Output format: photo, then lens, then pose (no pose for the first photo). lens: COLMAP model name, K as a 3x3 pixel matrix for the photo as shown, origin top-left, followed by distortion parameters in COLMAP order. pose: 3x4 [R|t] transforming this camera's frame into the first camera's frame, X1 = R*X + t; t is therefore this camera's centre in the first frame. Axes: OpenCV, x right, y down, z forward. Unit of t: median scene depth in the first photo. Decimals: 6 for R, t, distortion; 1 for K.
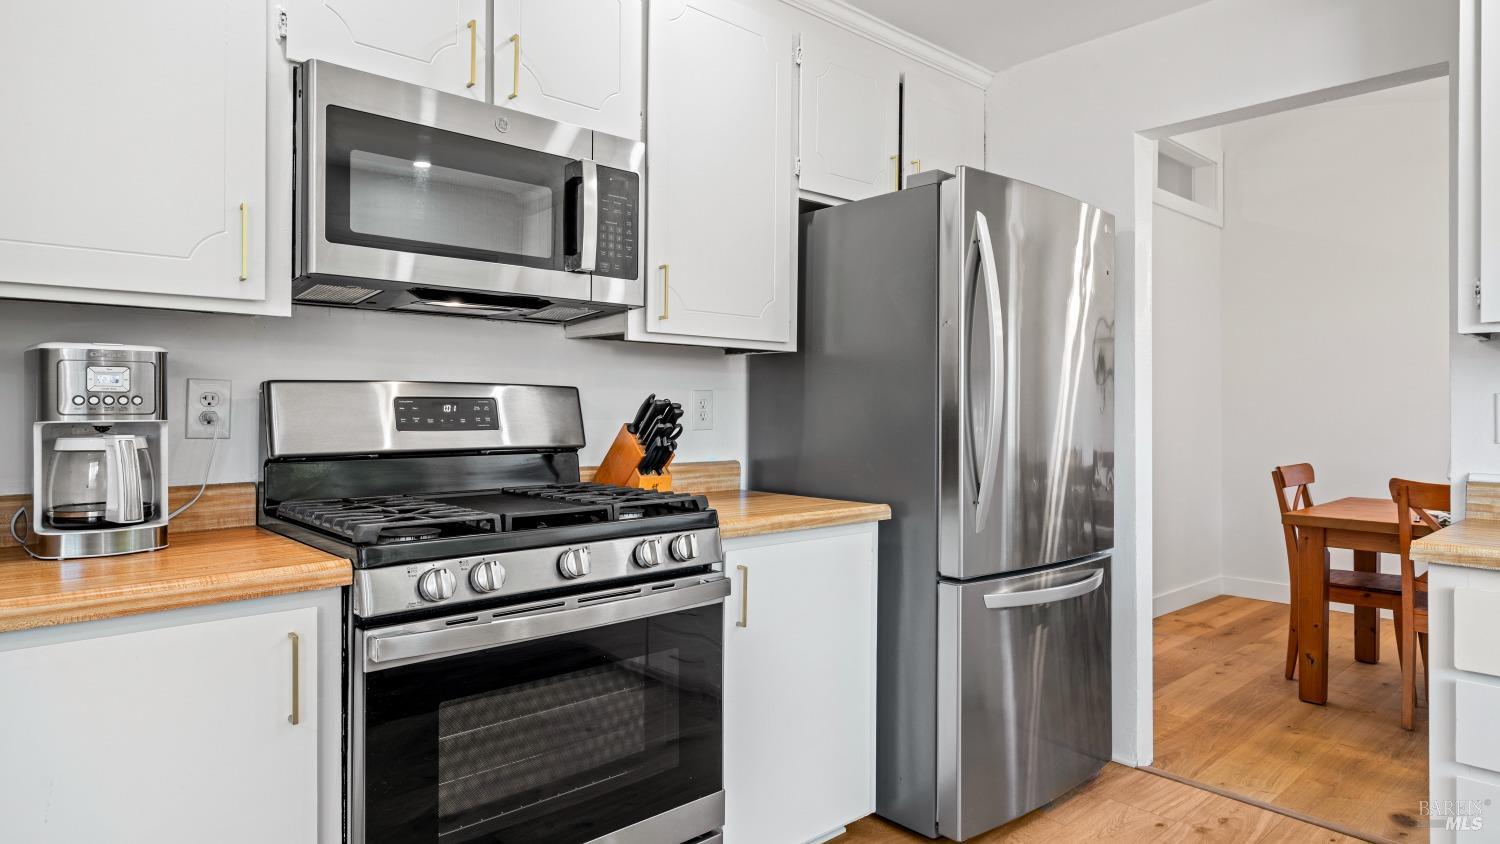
lens RADIAL K [[869.0, 0, 748.8], [0, 869.0, 415.4], [0, 0, 1]] dist [0.008310, -0.000650]
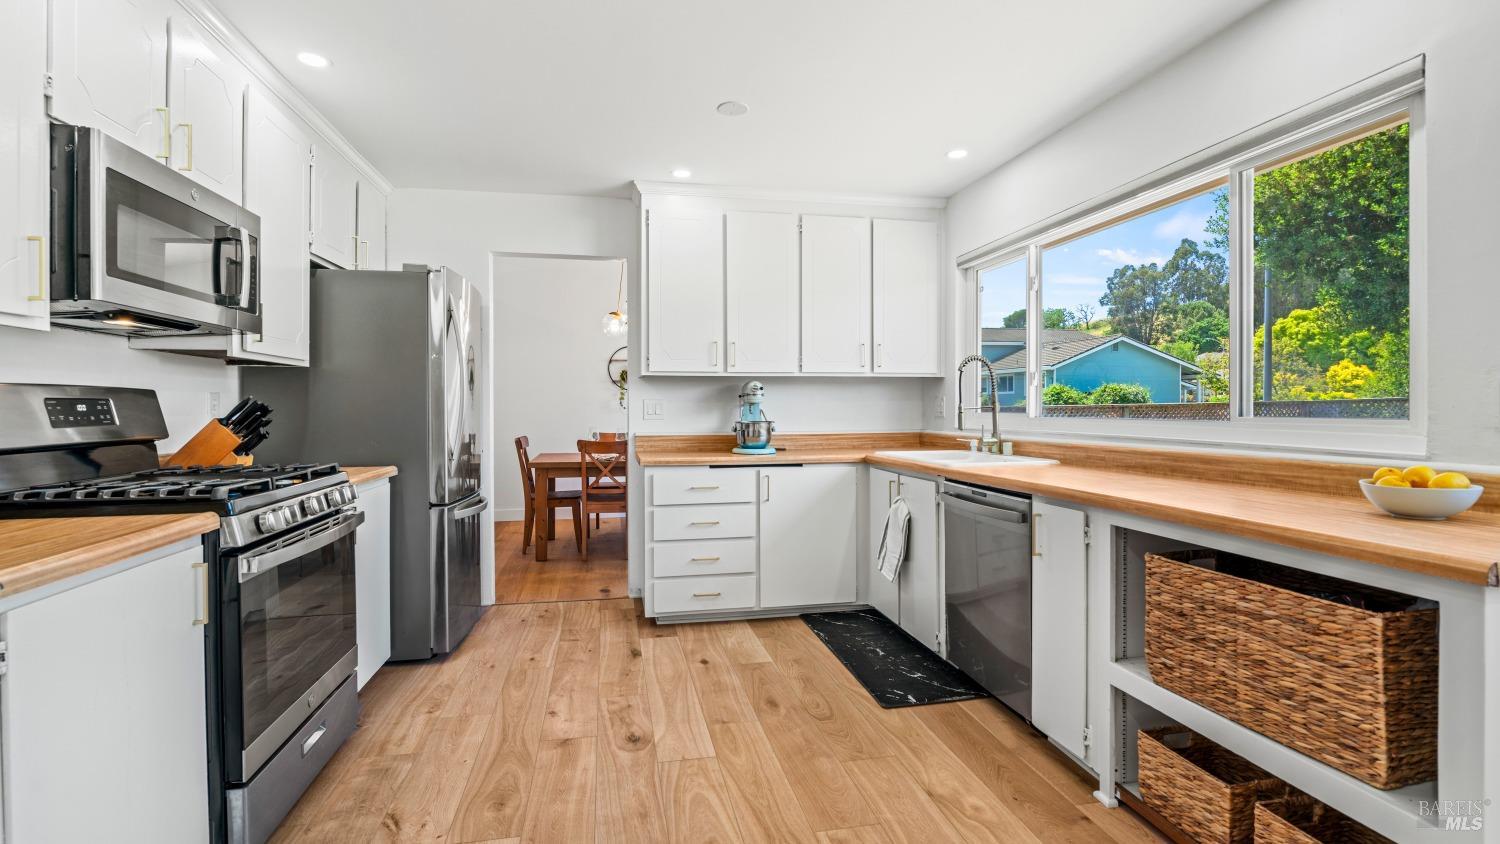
lens RADIAL K [[679.0, 0, 752.6], [0, 679.0, 408.2], [0, 0, 1]] dist [-0.009811, 0.005543]
pose [[0.497759, -0.004673, 0.867303, -0.616016], [0.008047, 0.999967, 0.000769, -0.000678], [-0.867278, 0.006596, 0.497780, -0.208699]]
